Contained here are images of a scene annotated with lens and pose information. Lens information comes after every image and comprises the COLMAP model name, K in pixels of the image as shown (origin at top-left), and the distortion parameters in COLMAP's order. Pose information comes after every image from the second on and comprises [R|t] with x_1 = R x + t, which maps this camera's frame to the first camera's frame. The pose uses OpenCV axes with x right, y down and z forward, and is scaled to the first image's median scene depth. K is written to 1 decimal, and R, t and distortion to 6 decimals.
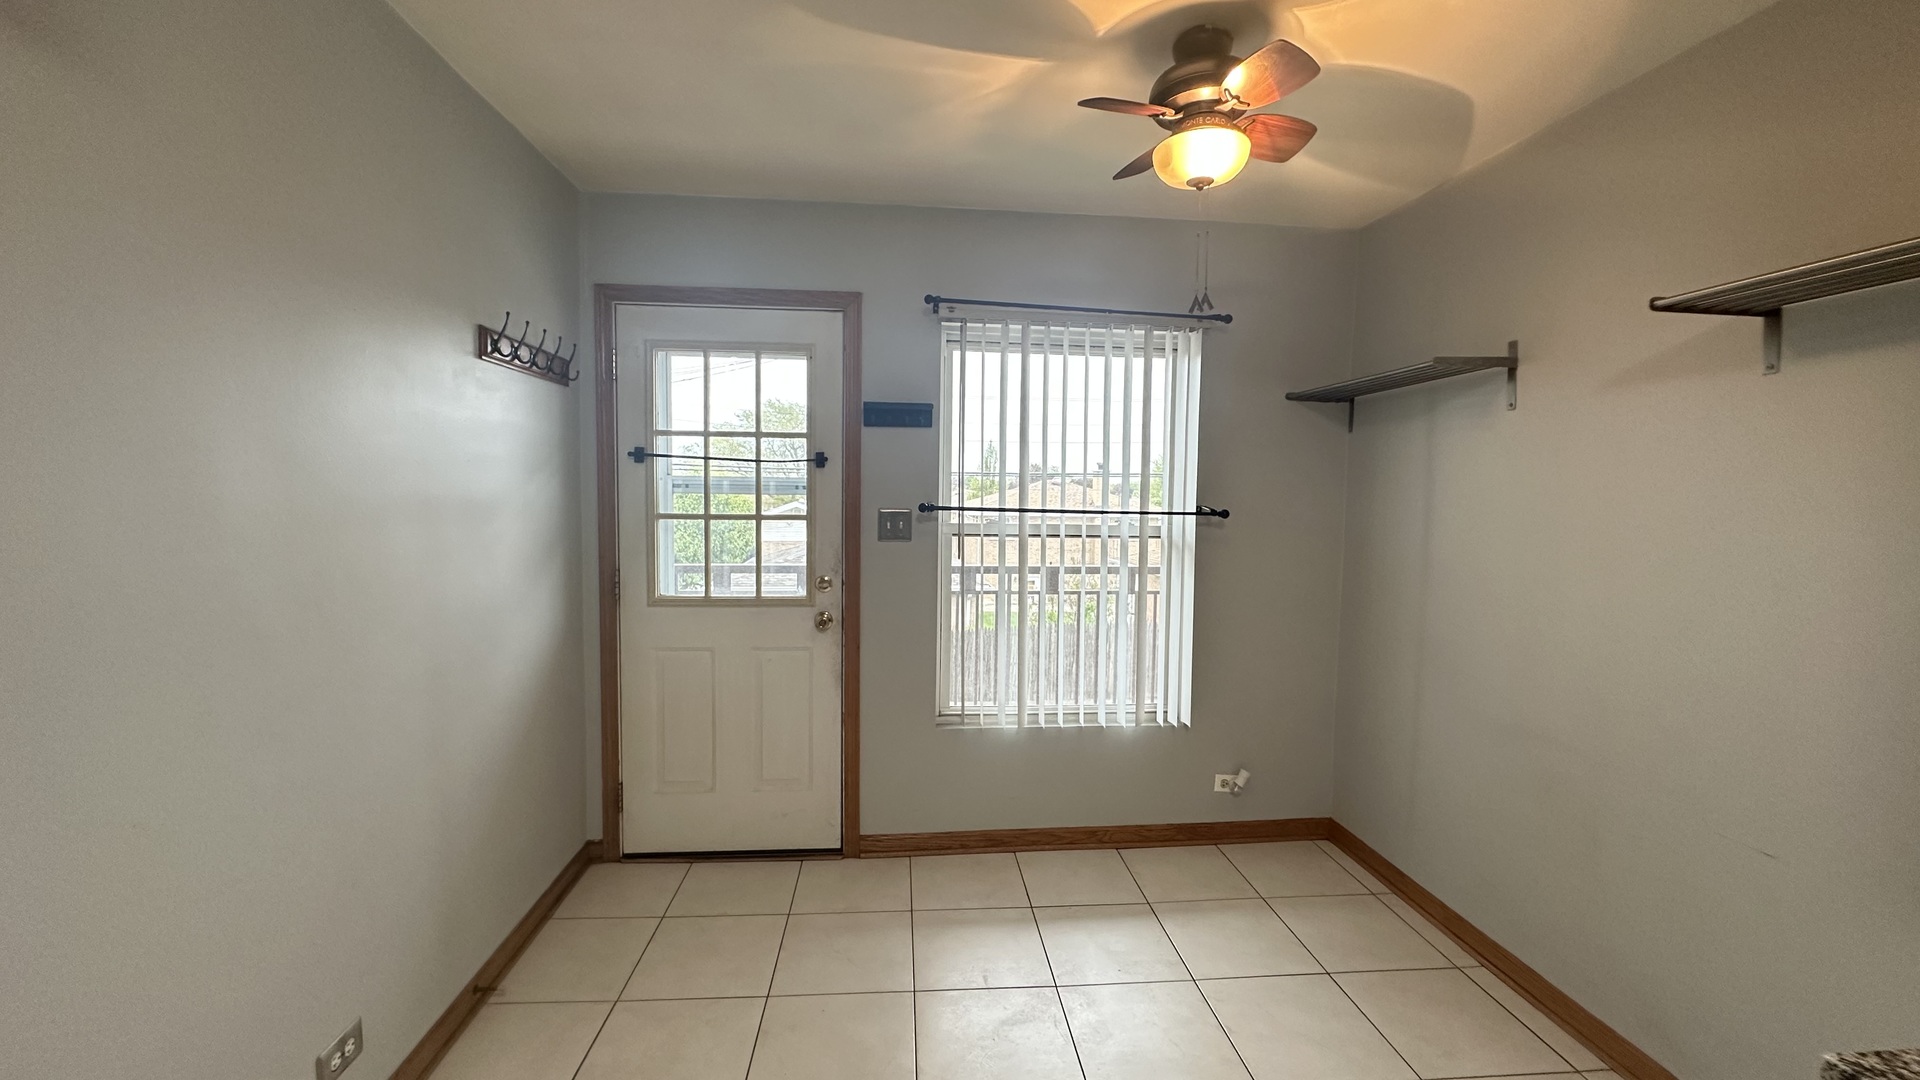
lens RADIAL K [[762.9, 0, 968.7], [0, 762.9, 541.9], [0, 0, 1]] dist [0.000643, 0.000405]
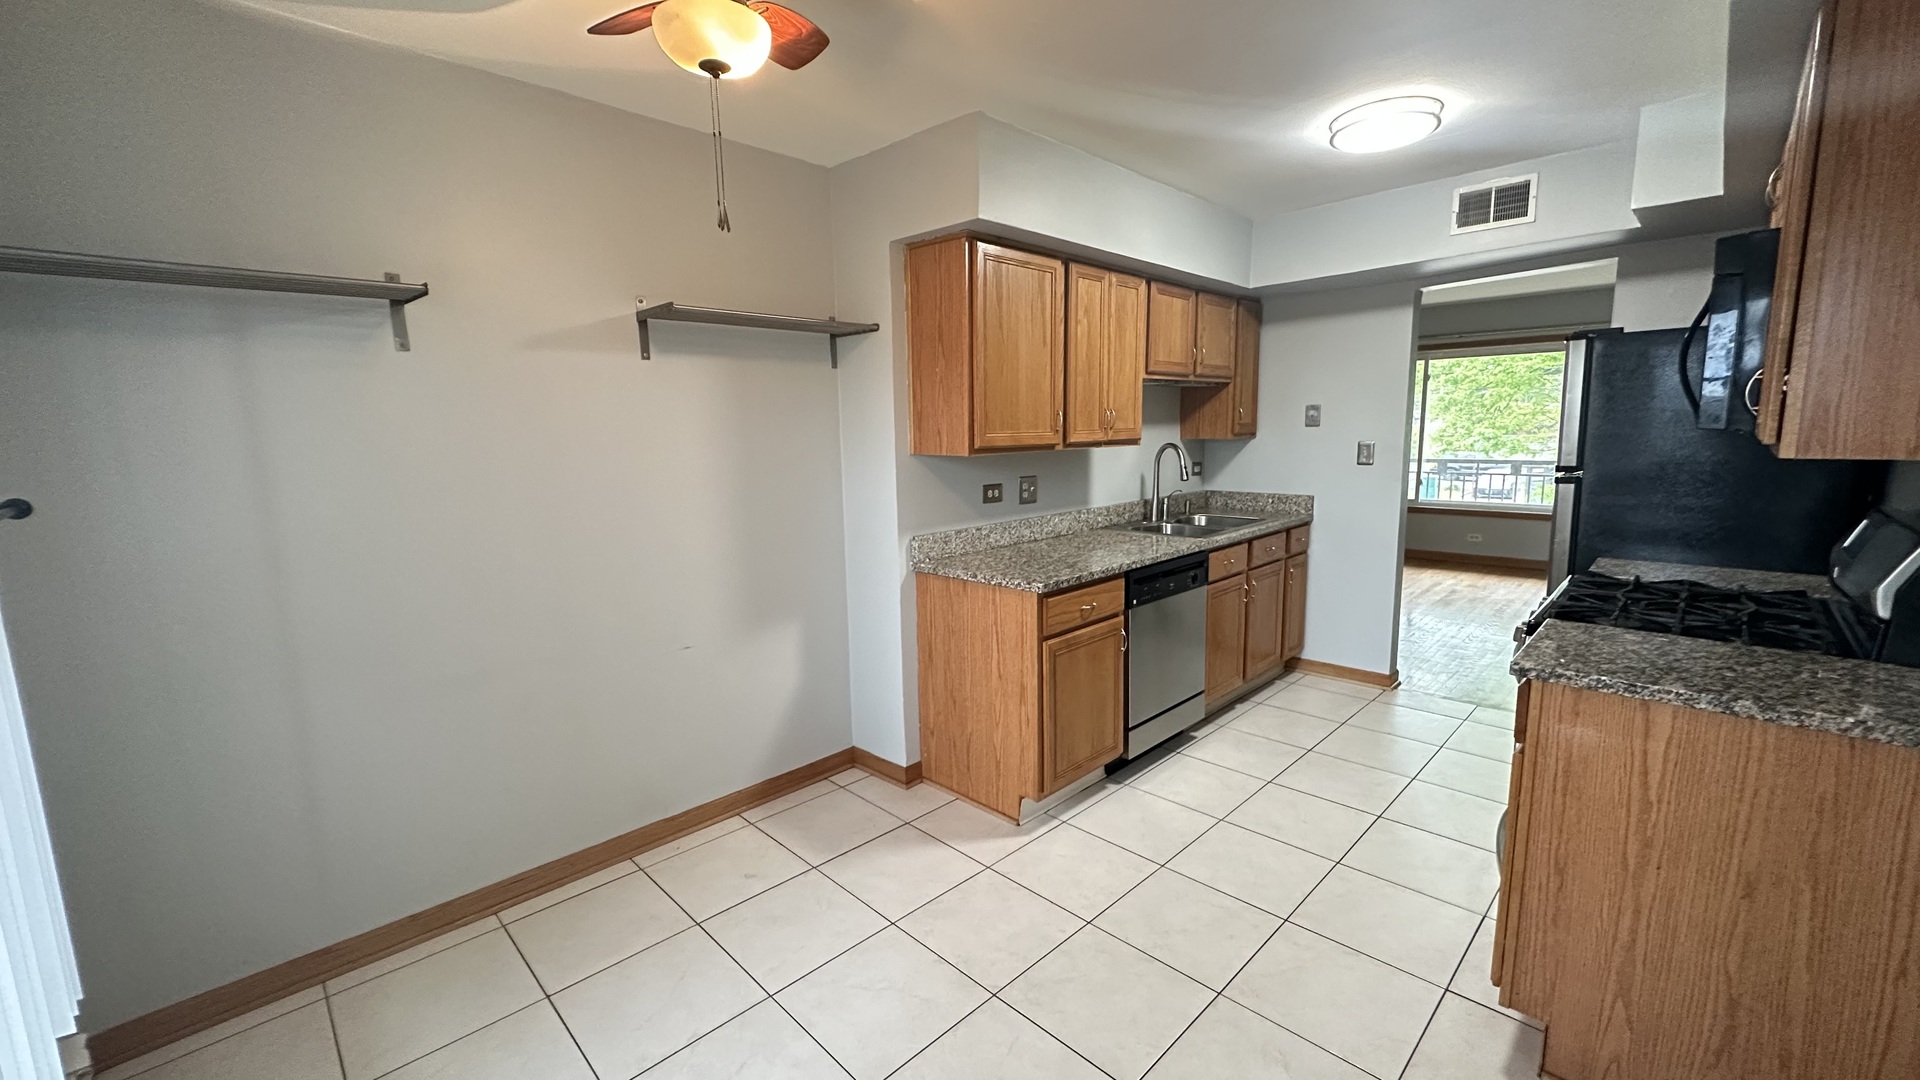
lens RADIAL K [[762.9, 0, 955.4], [0, 762.9, 541.8], [0, 0, 1]] dist [0.000643, 0.000405]
pose [[-0.633985, -0.118820, 0.764163, -0.352406], [0.059148, 0.977782, 0.201108, -0.075491], [-0.771080, 0.172698, -0.612870, 0.890470]]
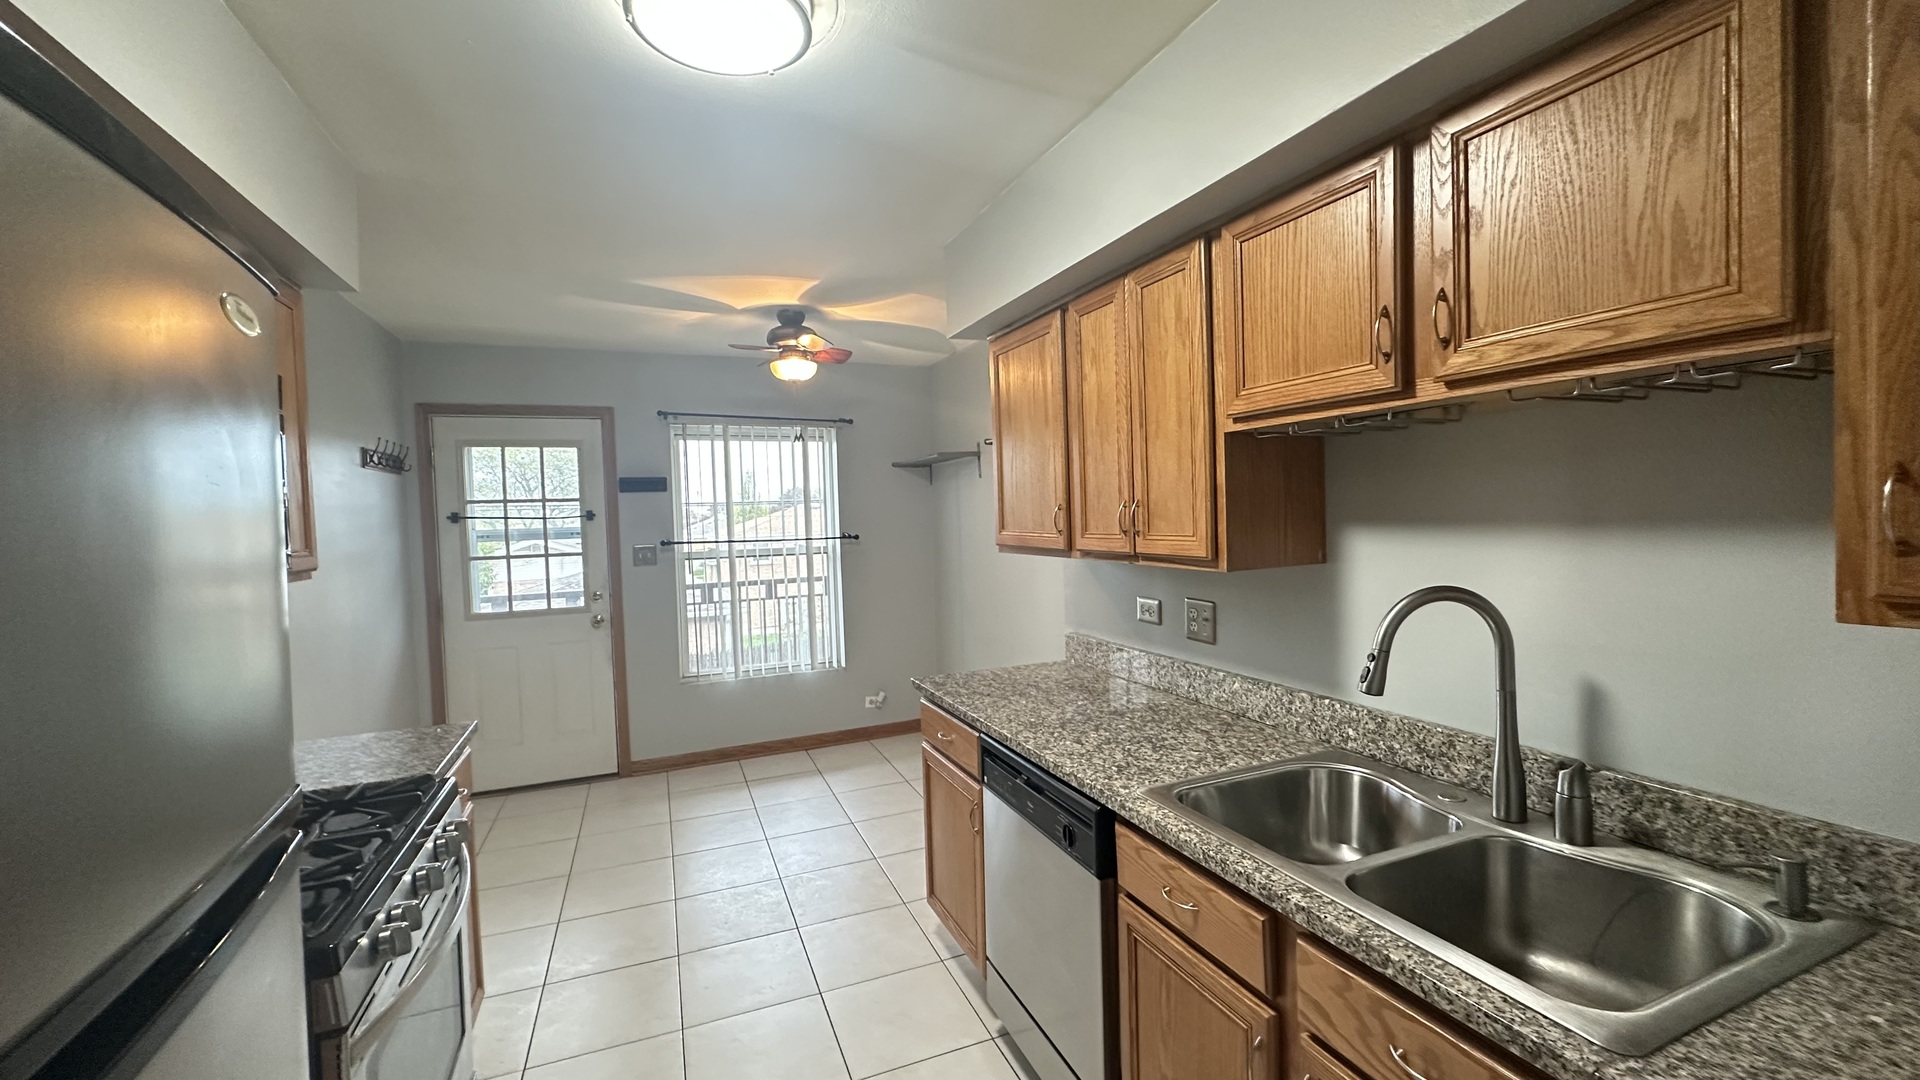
lens RADIAL K [[762.9, 0, 958.3], [0, 762.9, 541.9], [0, 0, 1]] dist [0.000643, 0.000405]
pose [[0.955195, -0.054413, 0.290932, 0.061833], [0.061348, 0.998007, -0.014761, 0.012595], [-0.289549, 0.031948, 0.956630, -0.662892]]
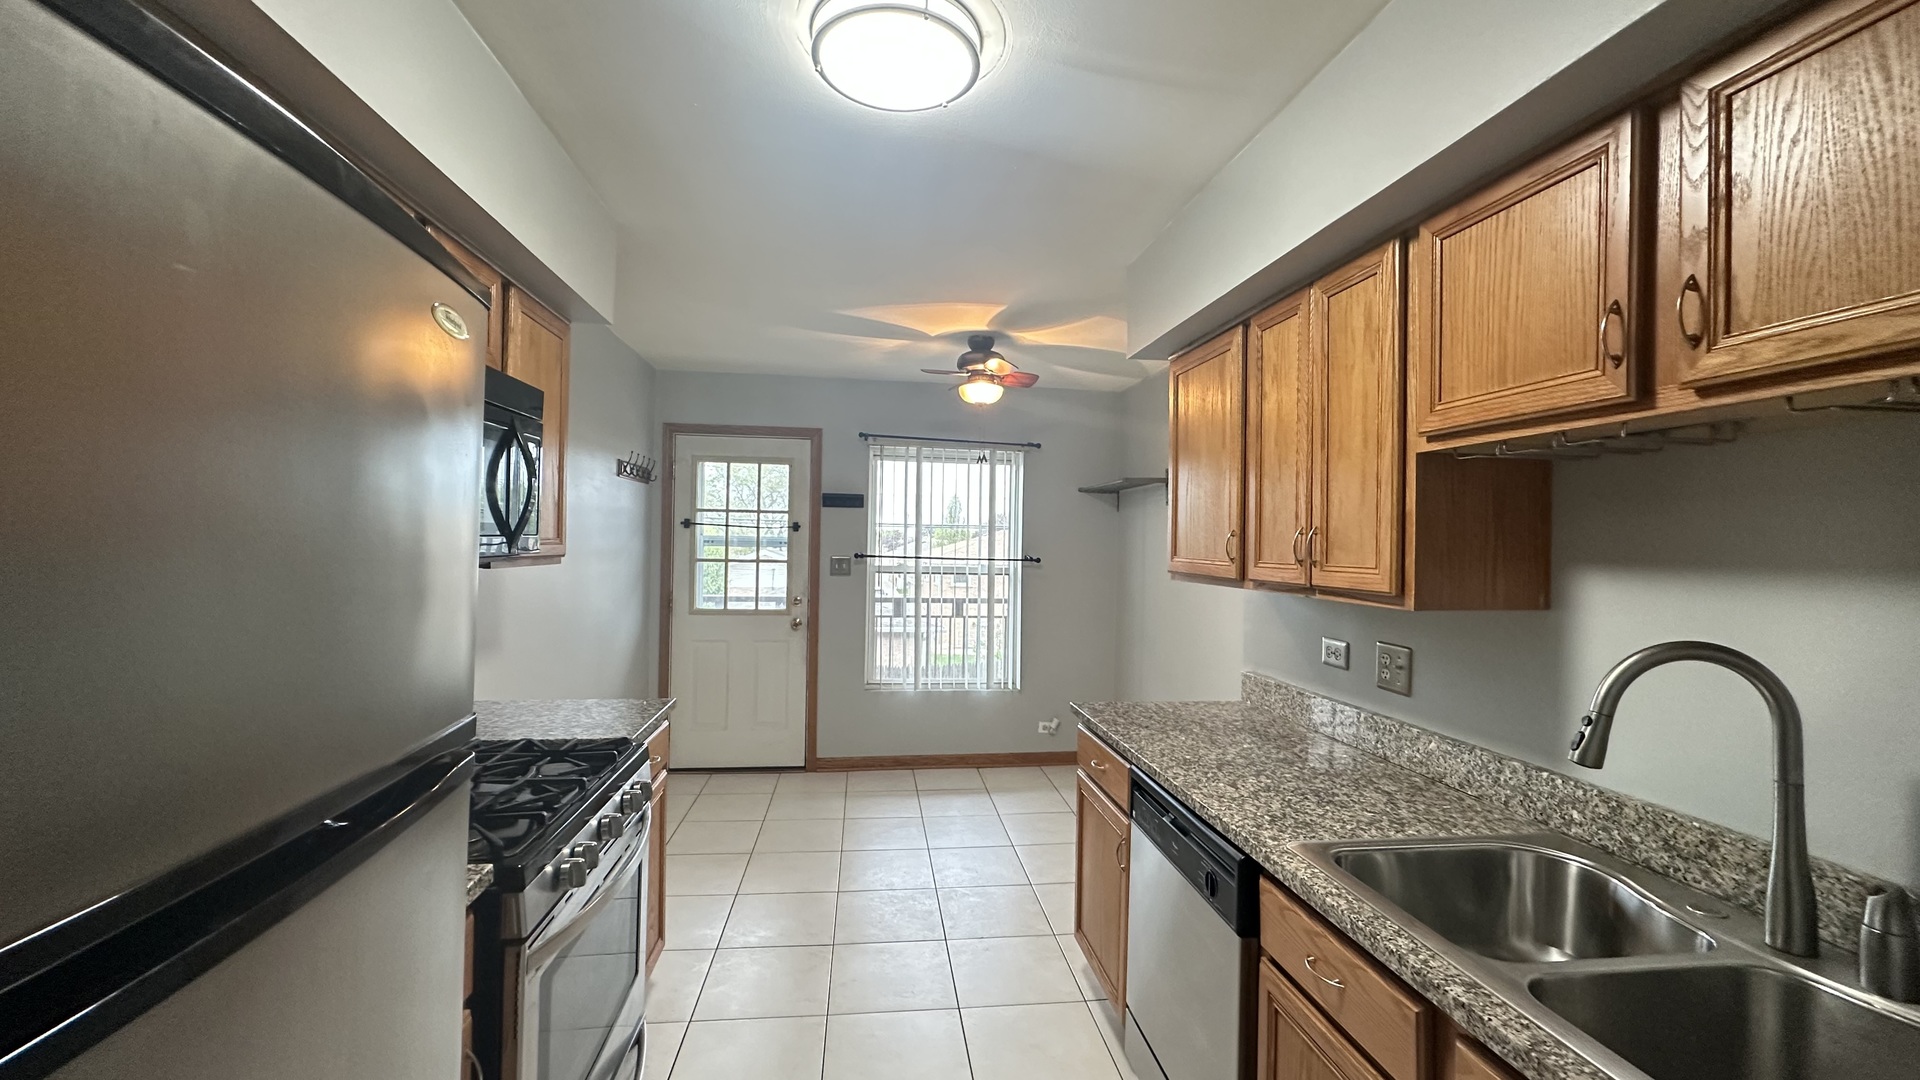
lens RADIAL K [[762.9, 0, 959.0], [0, 762.9, 541.9], [0, 0, 1]] dist [0.000643, 0.000405]
pose [[0.999382, 0.004979, 0.034801, 0.103482], [-0.002850, 0.998136, -0.060956, 0.025889], [-0.035039, 0.060819, 0.997534, -0.668315]]
